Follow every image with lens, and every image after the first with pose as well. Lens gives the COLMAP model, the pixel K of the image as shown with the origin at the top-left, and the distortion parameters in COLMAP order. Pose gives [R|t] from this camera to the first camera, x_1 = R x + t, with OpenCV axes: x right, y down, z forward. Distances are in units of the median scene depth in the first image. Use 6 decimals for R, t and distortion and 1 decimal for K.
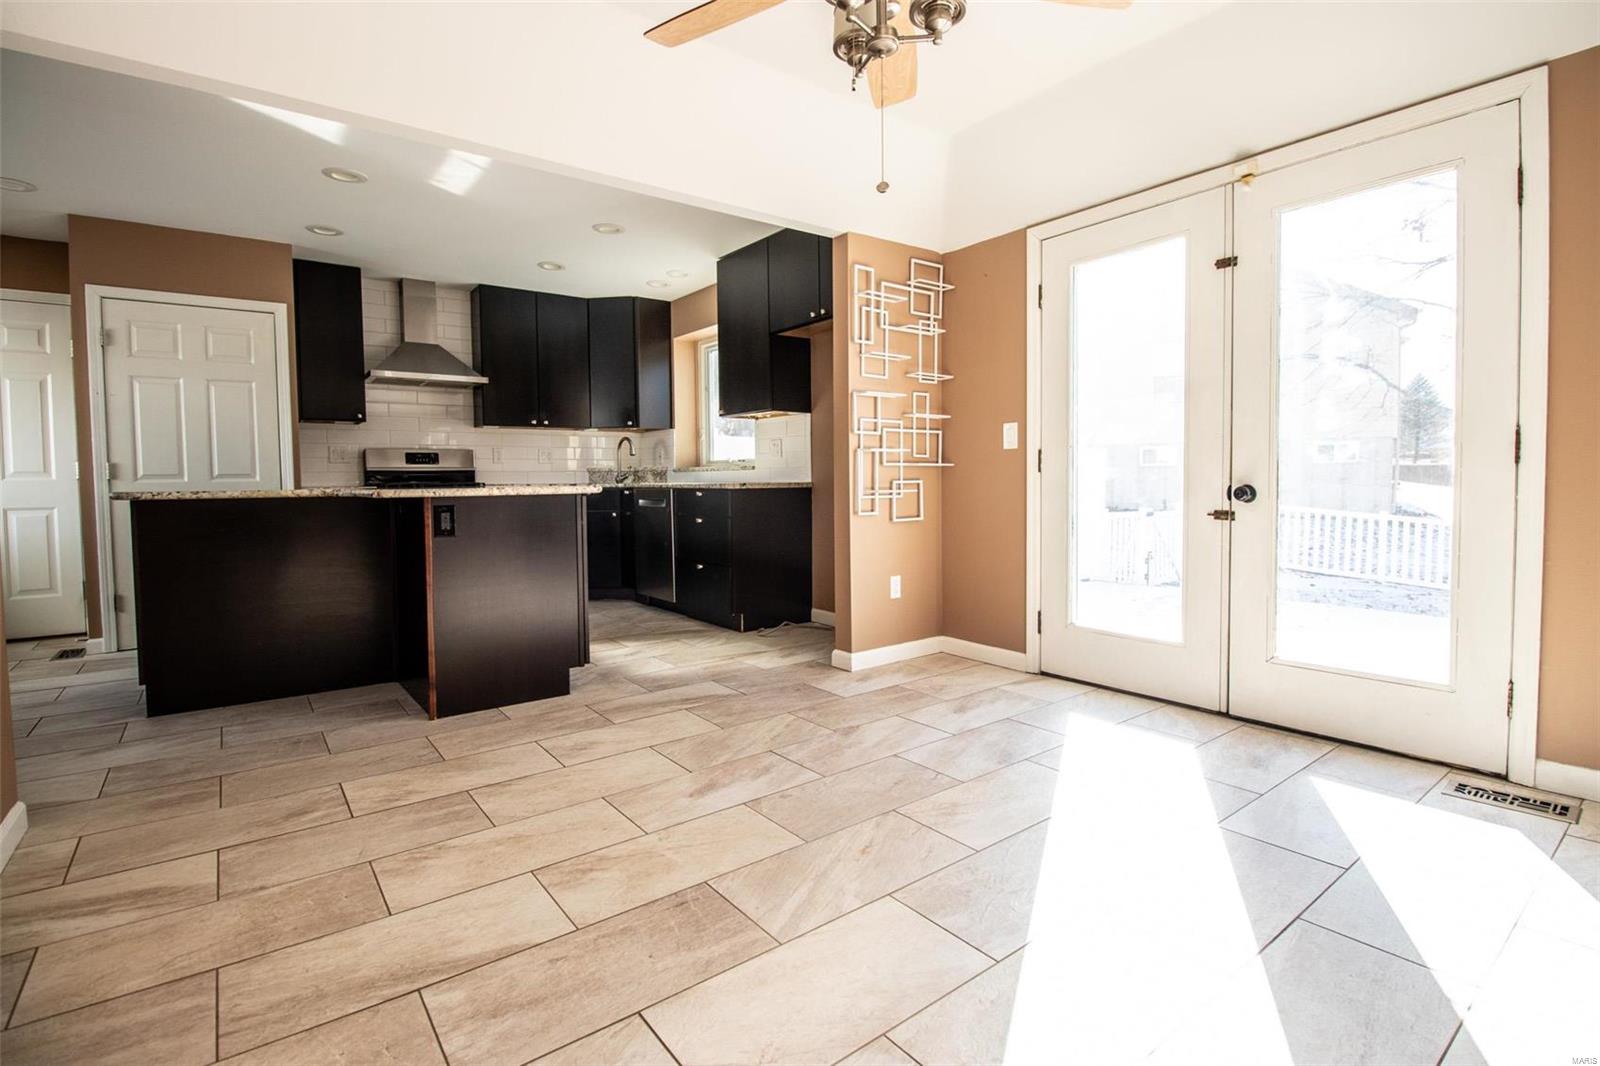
lens RADIAL K [[752.4, 0, 806.2], [0, 752.4, 513.0], [0, 0, 1]] dist [0.001521, -0.014192]
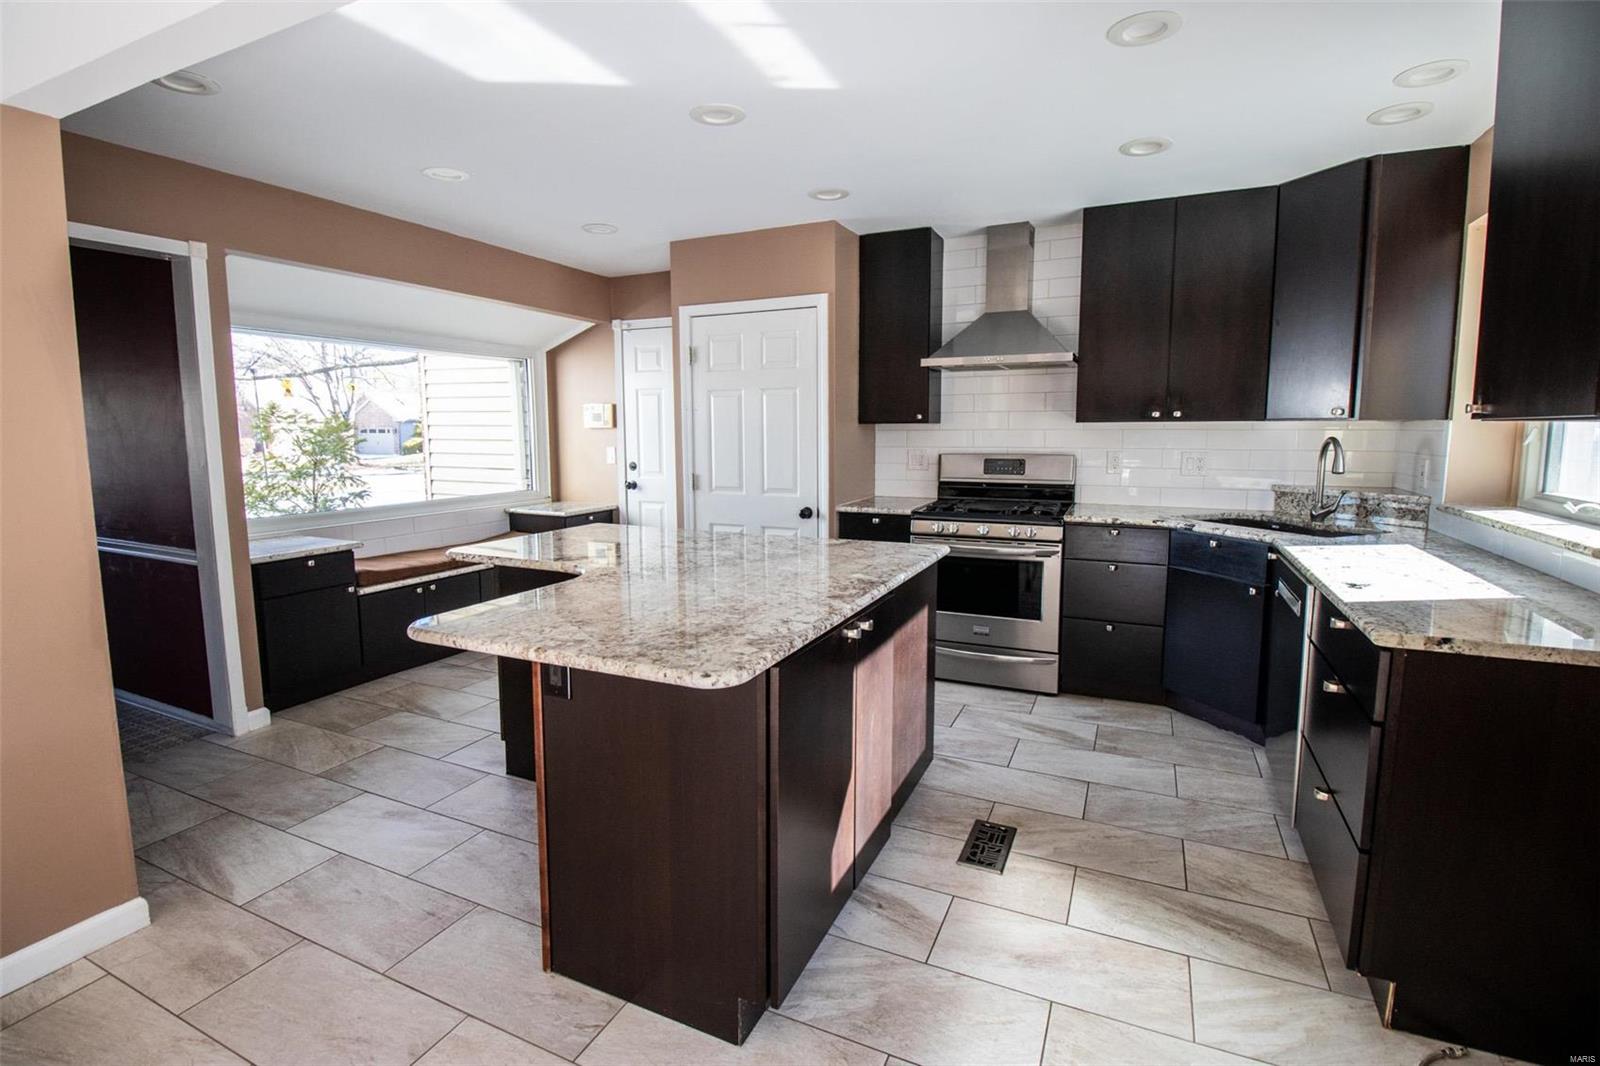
lens RADIAL K [[752.4, 0, 806.2], [0, 752.4, 513.0], [0, 0, 1]] dist [0.001521, -0.014192]
pose [[0.463950, 0.111223, -0.878852, 0.088600], [-0.040972, 0.993719, 0.104130, -0.132529], [0.884914, -0.012302, 0.465593, 0.649229]]
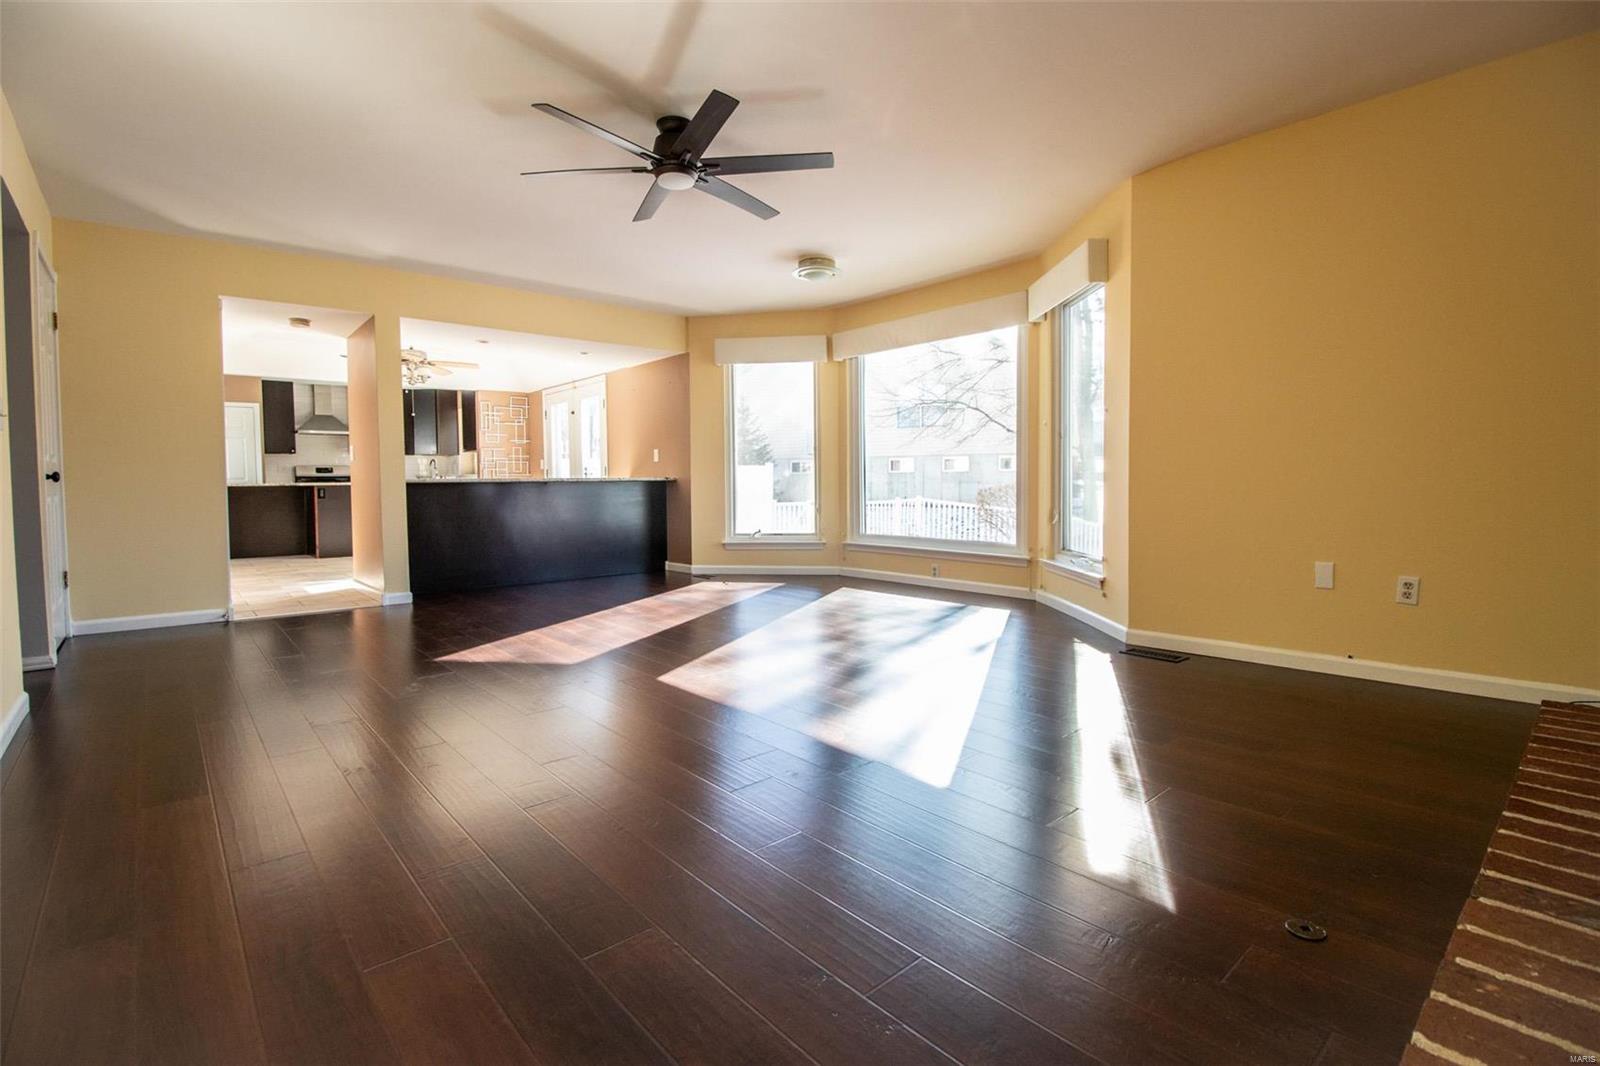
lens RADIAL K [[752.4, 0, 806.2], [0, 752.4, 513.0], [0, 0, 1]] dist [0.001521, -0.014192]
pose [[0.997841, -0.001308, 0.065662, 0.922088], [0.001742, 0.999977, -0.006550, 0.081417], [-0.065652, 0.006651, 0.997820, -1.561270]]
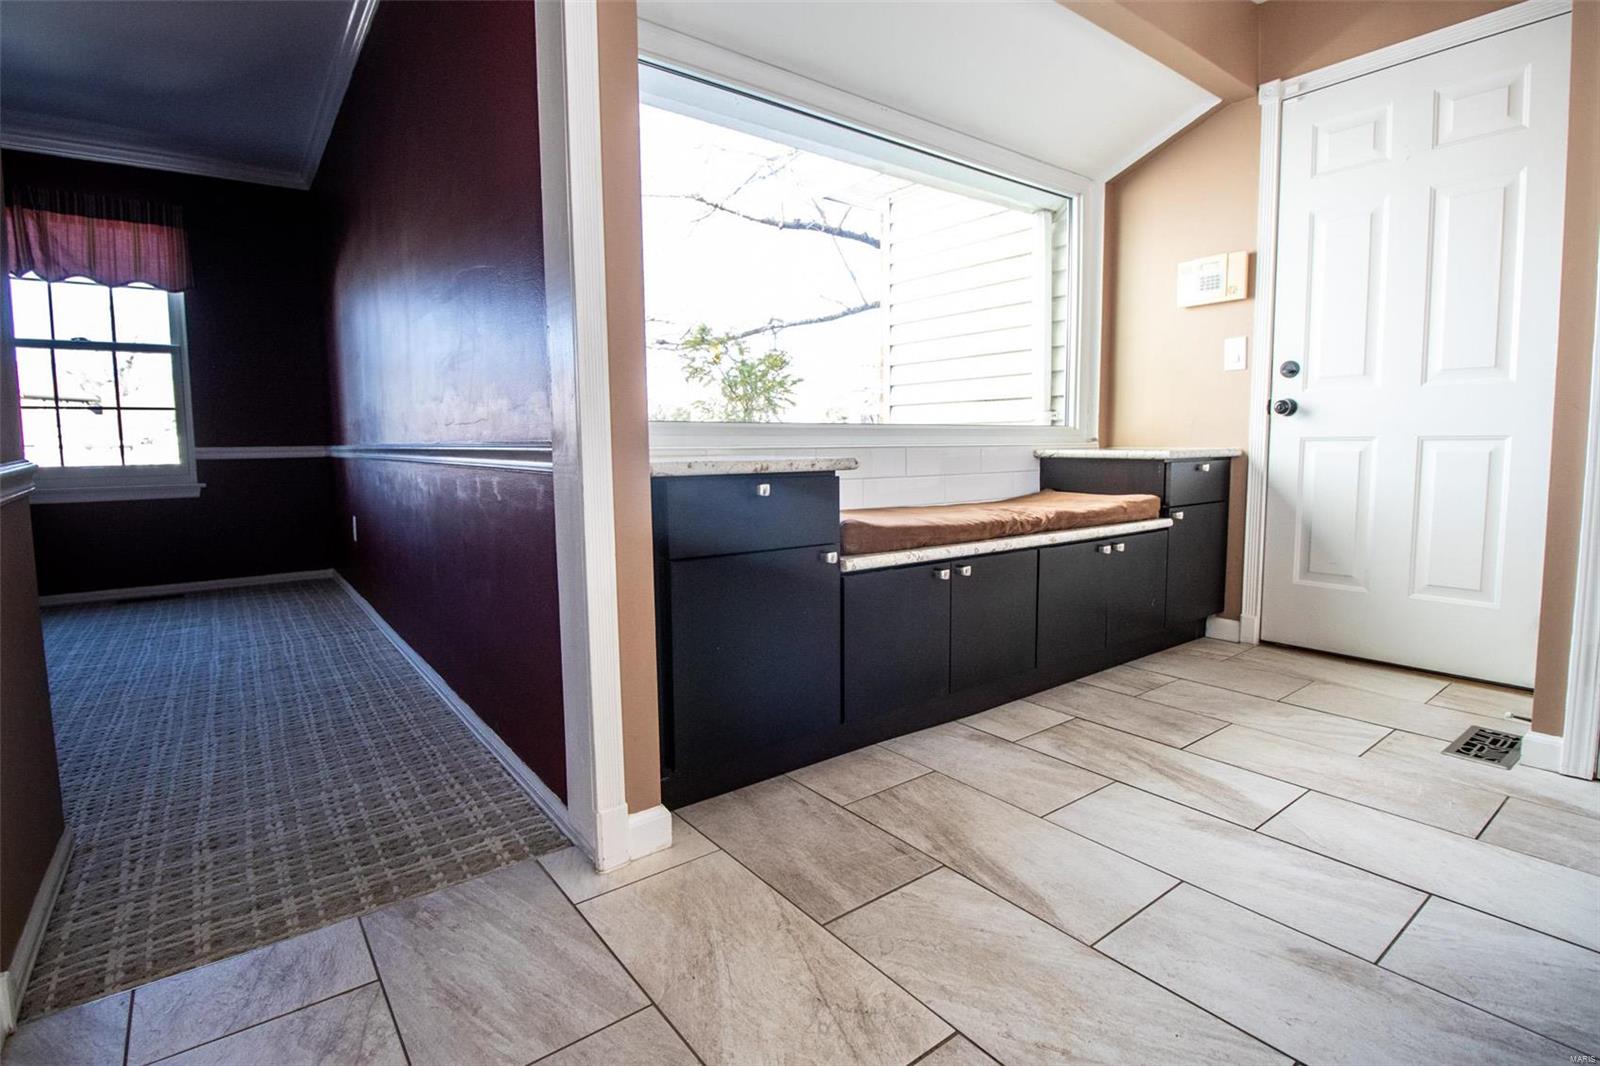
lens RADIAL K [[773.7, 0, 802.3], [0, 773.7, 520.8], [0, 0, 1]] dist [0.000989, -0.015808]
pose [[-0.002264, 0.106888, -0.994269, -0.528000], [-0.031925, 0.993757, 0.106906, 0.010487], [0.999488, 0.031984, 0.001162, 0.566510]]
